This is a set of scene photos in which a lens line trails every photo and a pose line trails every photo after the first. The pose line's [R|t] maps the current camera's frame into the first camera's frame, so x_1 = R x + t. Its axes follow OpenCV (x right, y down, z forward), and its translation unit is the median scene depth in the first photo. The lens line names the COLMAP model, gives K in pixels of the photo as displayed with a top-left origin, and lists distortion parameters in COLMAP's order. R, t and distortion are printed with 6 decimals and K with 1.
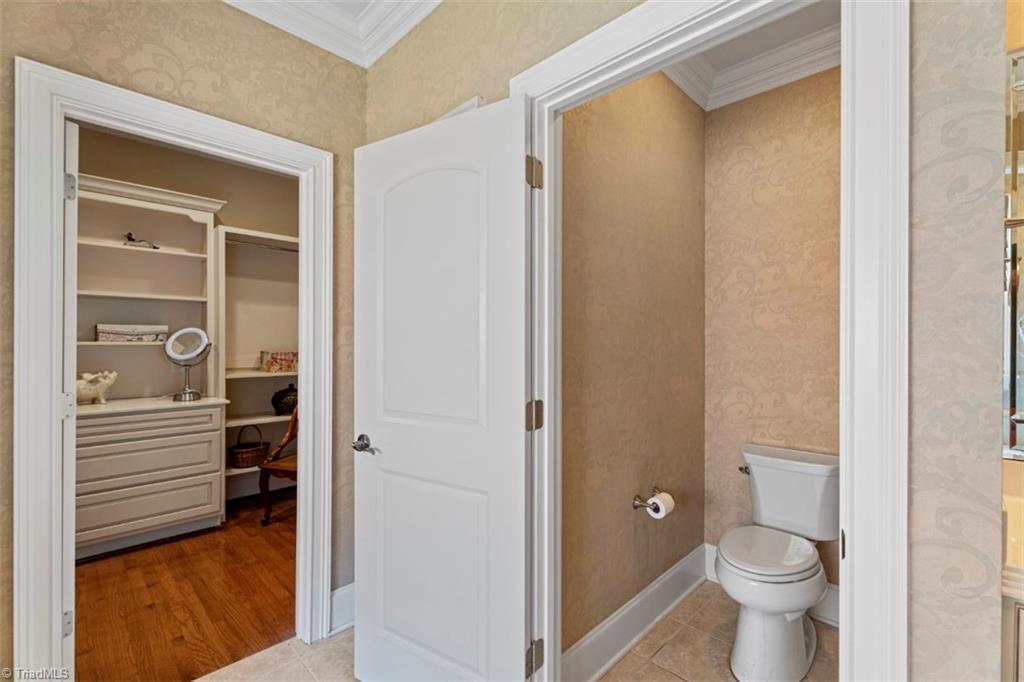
lens RADIAL K [[450.5, 0, 511.2], [0, 450.5, 342.2], [0, 0, 1]] dist [0.001625, 0.000251]
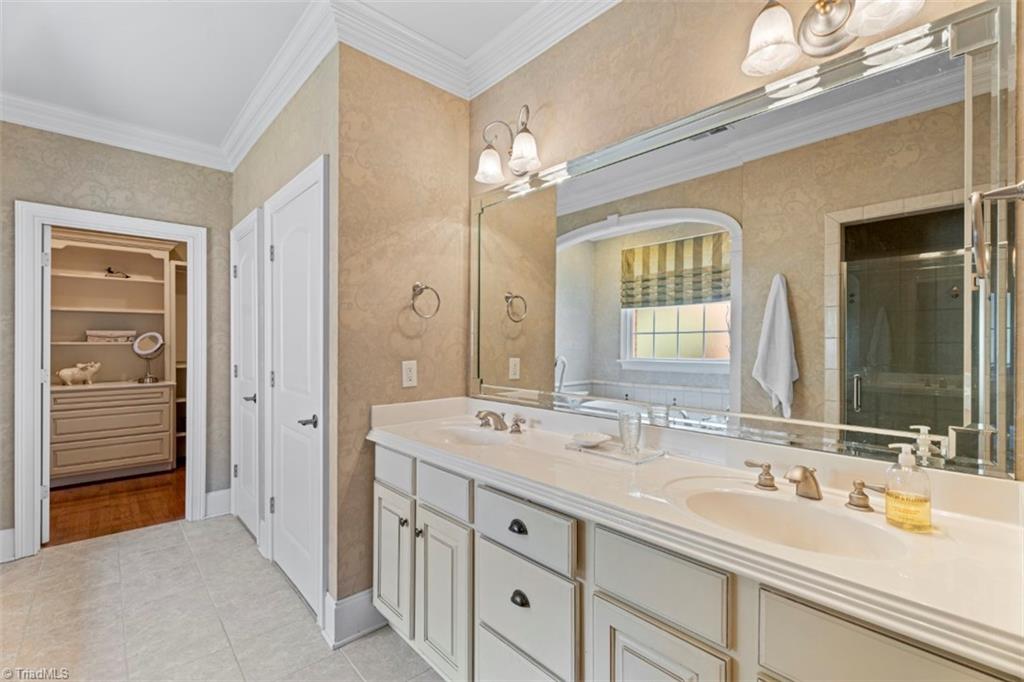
lens RADIAL K [[450.5, 0, 512.4], [0, 450.5, 342.1], [0, 0, 1]] dist [0.001625, 0.000251]
pose [[0.998773, -0.002531, -0.049467, 0.762295], [0.002482, 0.999996, -0.001050, 0.004937], [0.049469, 0.000926, 0.998775, -0.565468]]
